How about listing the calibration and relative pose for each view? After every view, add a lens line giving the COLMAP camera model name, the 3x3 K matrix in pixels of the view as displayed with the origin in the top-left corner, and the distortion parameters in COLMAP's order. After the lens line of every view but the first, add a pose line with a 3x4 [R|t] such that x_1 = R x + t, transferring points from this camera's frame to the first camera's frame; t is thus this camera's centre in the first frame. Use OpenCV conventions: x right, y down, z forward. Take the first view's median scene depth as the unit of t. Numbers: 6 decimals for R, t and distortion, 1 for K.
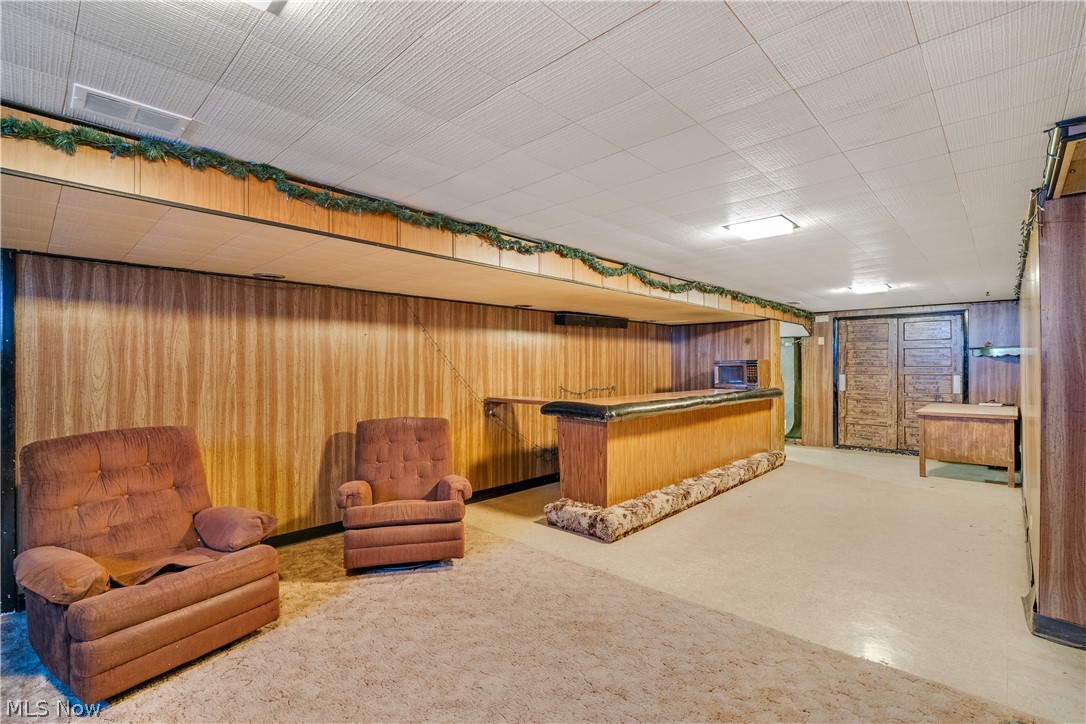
lens RADIAL K [[498.0, 0, 537.9], [0, 498.0, 365.0], [0, 0, 1]] dist [0.015238, -0.001087]
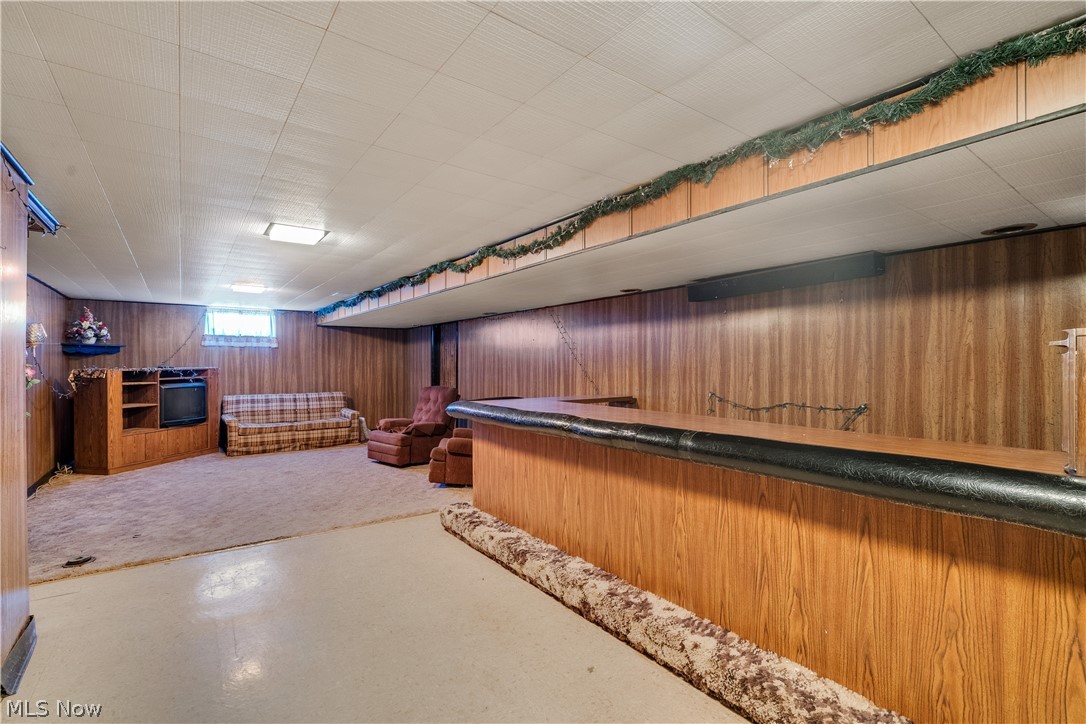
lens RADIAL K [[498.0, 0, 539.8], [0, 498.0, 362.7], [0, 0, 1]] dist [0.015238, -0.001087]
pose [[-0.192338, 0.002014, -0.981327, 0.953482], [0.003883, 0.999992, 0.001291, 0.002024], [0.981321, -0.003562, -0.192344, 1.168425]]
